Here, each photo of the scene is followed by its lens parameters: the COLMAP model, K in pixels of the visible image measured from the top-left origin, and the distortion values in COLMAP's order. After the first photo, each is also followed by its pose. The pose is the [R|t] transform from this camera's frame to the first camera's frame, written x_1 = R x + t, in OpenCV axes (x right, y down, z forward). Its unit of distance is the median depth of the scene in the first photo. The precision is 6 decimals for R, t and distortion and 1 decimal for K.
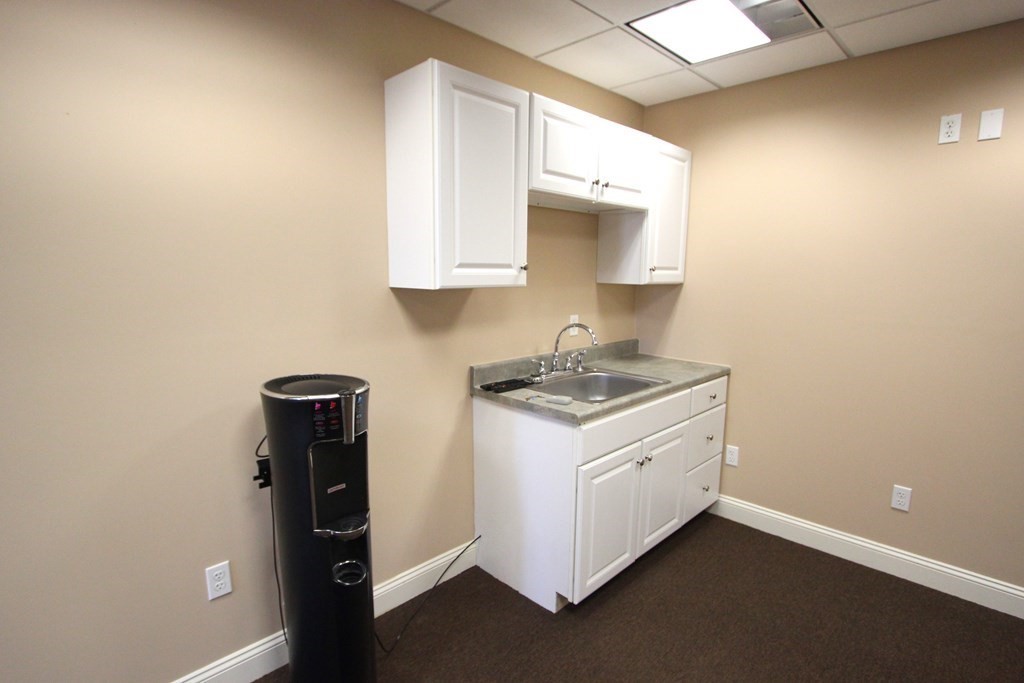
lens RADIAL K [[511.9, 0, 512.1], [0, 511.9, 345.9], [0, 0, 1]] dist [-0.011306, -0.001312]
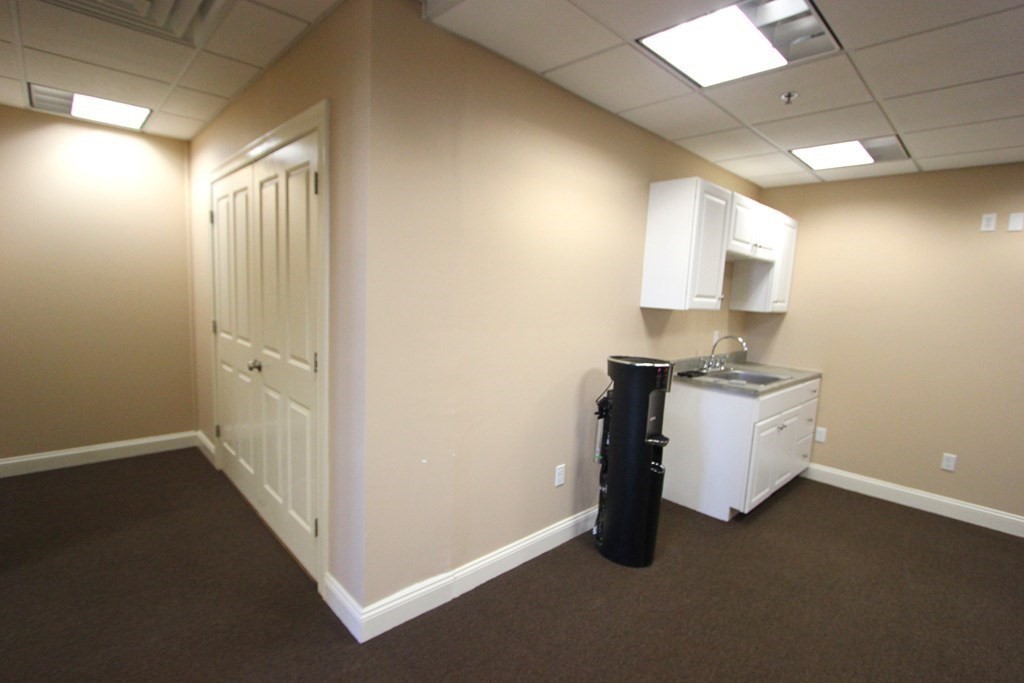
lens RADIAL K [[480.6, 0, 528.0], [0, 480.6, 344.9], [0, 0, 1]] dist [-0.005934, 0.002815]
pose [[0.998959, 0.045610, -0.000243, -0.481961], [-0.045588, 0.998270, -0.037145, 0.063792], [-0.001452, 0.037117, 0.999310, -0.416749]]
